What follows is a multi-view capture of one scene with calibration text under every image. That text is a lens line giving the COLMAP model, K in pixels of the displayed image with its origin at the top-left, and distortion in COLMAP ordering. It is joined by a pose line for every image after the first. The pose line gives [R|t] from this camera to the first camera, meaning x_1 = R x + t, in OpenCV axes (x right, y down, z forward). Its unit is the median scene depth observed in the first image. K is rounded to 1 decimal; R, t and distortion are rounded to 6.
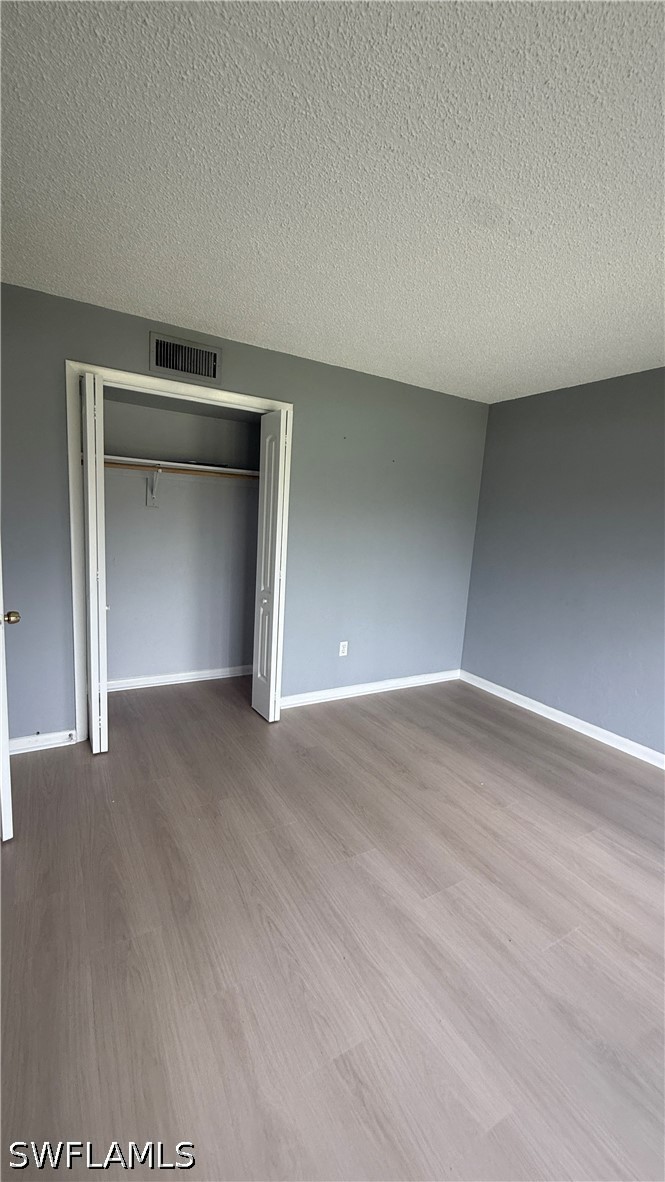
lens RADIAL K [[475.0, 0, 340.4], [0, 475.0, 588.9], [0, 0, 1]] dist [0.000192, -0.000173]
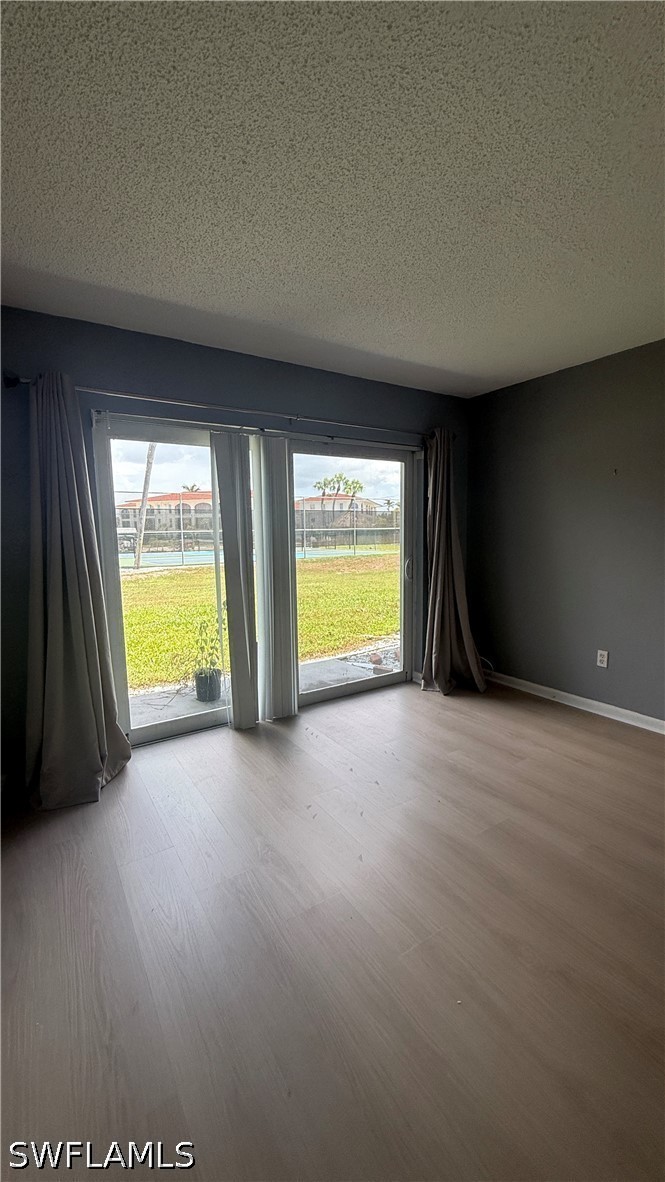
lens RADIAL K [[470.9, 0, 332.9], [0, 470.9, 586.6], [0, 0, 1]] dist [-0.001085, -0.000265]
pose [[-0.998195, -0.045389, -0.039331, 0.438738], [-0.054273, 0.962141, 0.267094, -0.134508], [0.025719, 0.268746, -0.962868, 1.250244]]
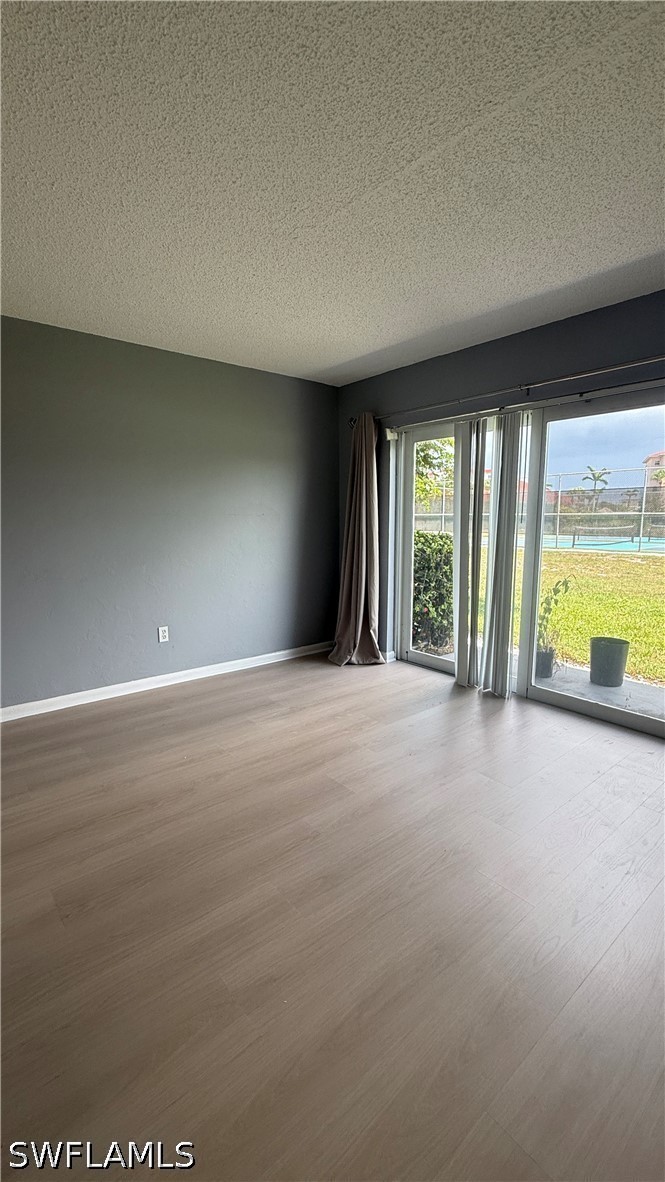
lens RADIAL K [[497.5, 0, 332.5], [0, 497.5, 591.0], [0, 0, 1]] dist [-0.000170, -0.000062]
pose [[-0.153888, -0.209263, 0.965675, -0.595532], [0.141091, 0.962647, 0.231091, -0.096180], [-0.977963, 0.171810, -0.118615, 0.704916]]
